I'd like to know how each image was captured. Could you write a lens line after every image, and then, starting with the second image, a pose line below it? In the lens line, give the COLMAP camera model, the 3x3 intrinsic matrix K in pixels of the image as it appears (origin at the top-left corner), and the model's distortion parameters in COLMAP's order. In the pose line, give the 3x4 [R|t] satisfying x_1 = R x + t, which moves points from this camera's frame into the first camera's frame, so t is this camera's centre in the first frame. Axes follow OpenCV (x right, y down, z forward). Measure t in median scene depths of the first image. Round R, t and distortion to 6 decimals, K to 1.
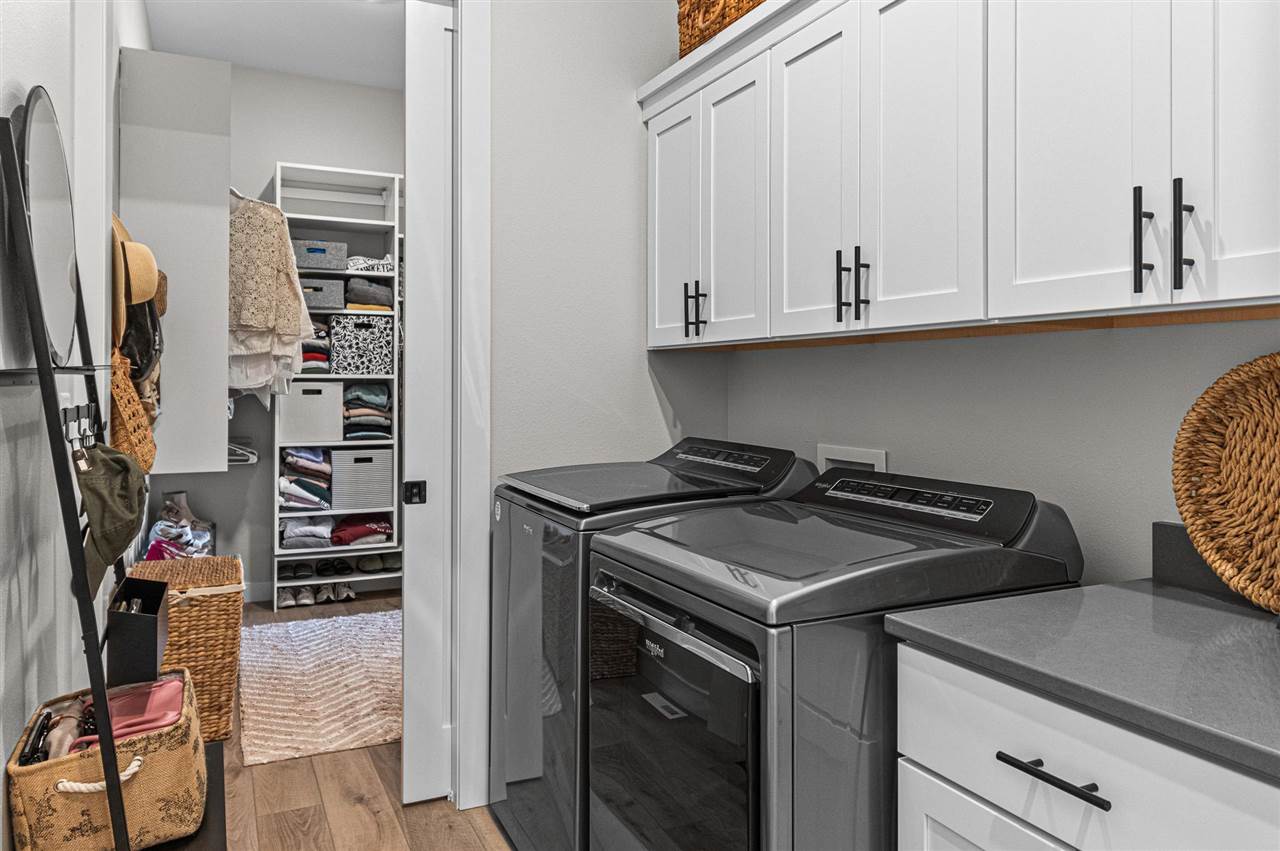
lens RADIAL K [[799.0, 0, 644.2], [0, 799.0, 425.1], [0, 0, 1]] dist [-0.002937, -0.000669]
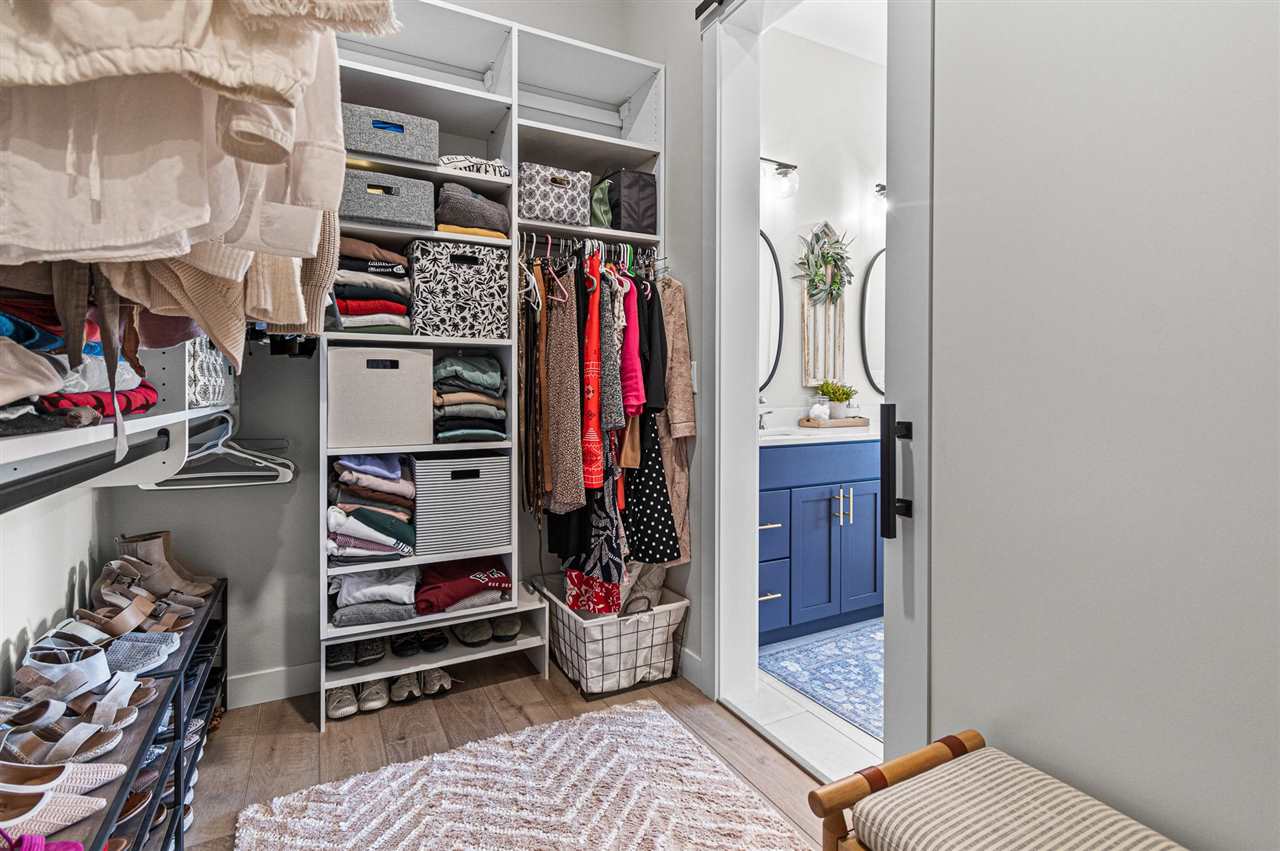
lens RADIAL K [[581.4, 0, 633.0], [0, 581.4, 418.5], [0, 0, 1]] dist [0.003138, -0.001650]
pose [[0.999884, -0.003809, 0.014727, -0.227987], [0.003753, 0.999986, 0.003853, -0.001287], [-0.014741, -0.003797, 0.999884, 0.544636]]
